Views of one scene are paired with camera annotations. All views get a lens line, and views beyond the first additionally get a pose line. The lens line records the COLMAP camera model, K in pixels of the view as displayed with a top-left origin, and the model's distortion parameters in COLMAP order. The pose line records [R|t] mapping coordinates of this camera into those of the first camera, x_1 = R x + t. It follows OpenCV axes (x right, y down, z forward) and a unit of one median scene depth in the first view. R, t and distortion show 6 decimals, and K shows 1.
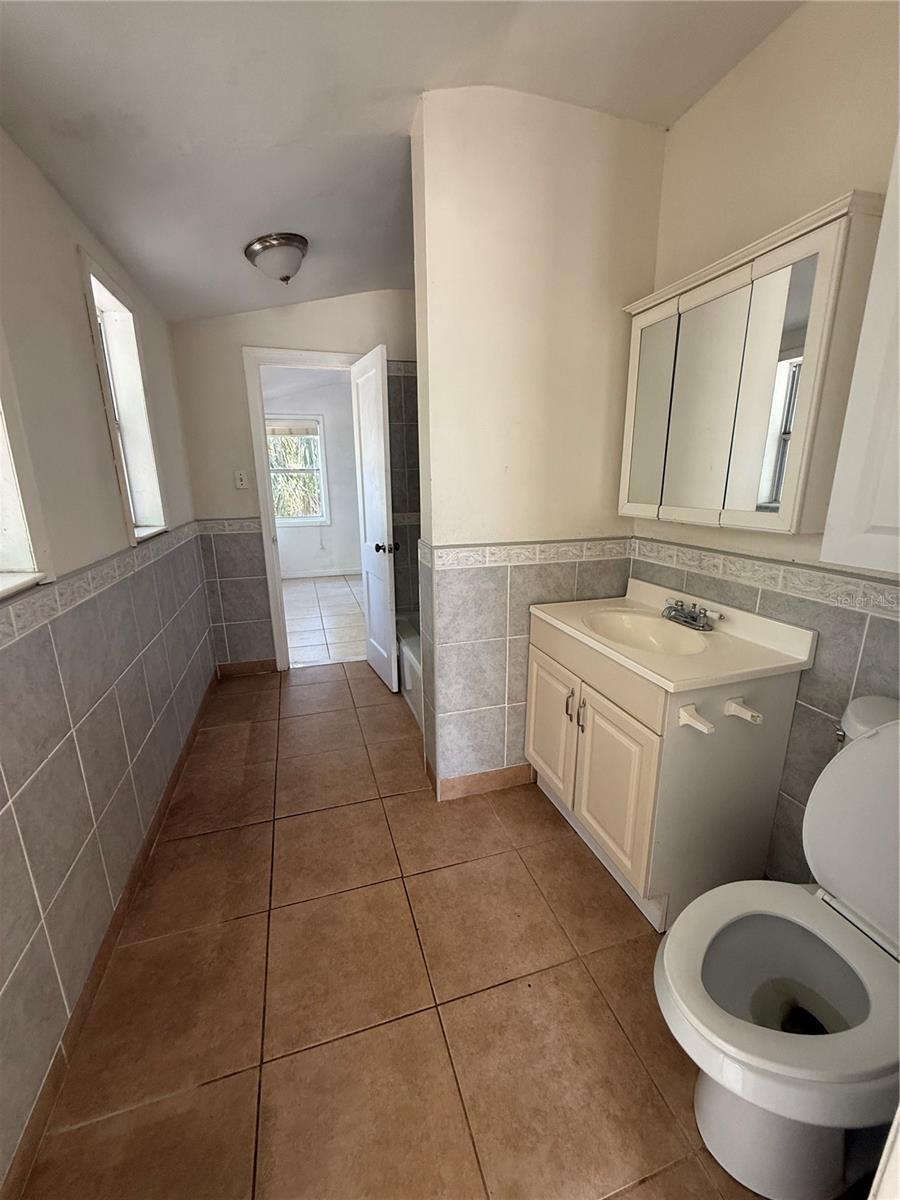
lens RADIAL K [[478.2, 0, 450.0], [0, 478.2, 600.0], [0, 0, 1]] dist [-0.000487, -0.000134]
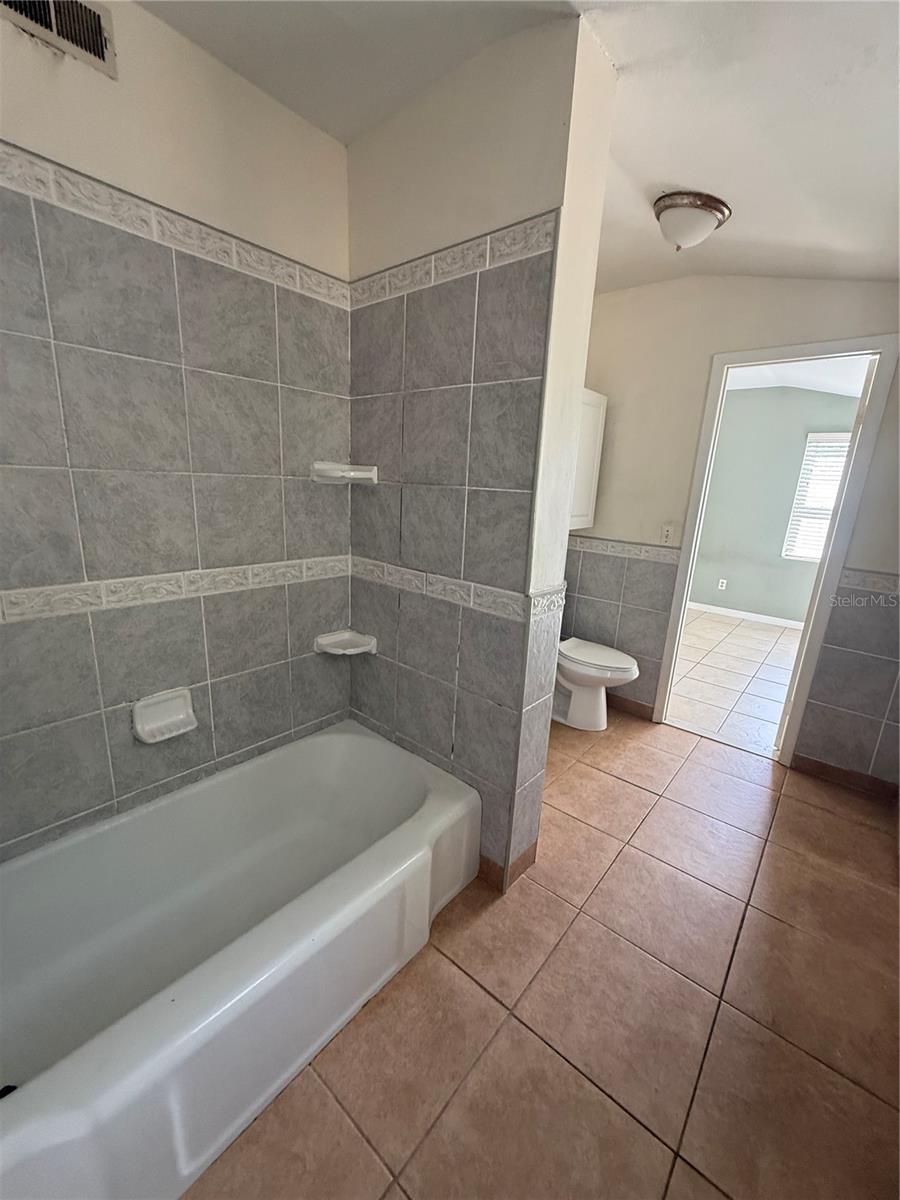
lens RADIAL K [[478.2, 0, 450.0], [0, 478.2, 600.0], [0, 0, 1]] dist [-0.000487, -0.000134]
pose [[-0.528630, -0.219895, 0.819876, -0.985002], [0.176692, 0.916203, 0.359655, -0.666465], [-0.830259, 0.334990, -0.445479, 2.343795]]
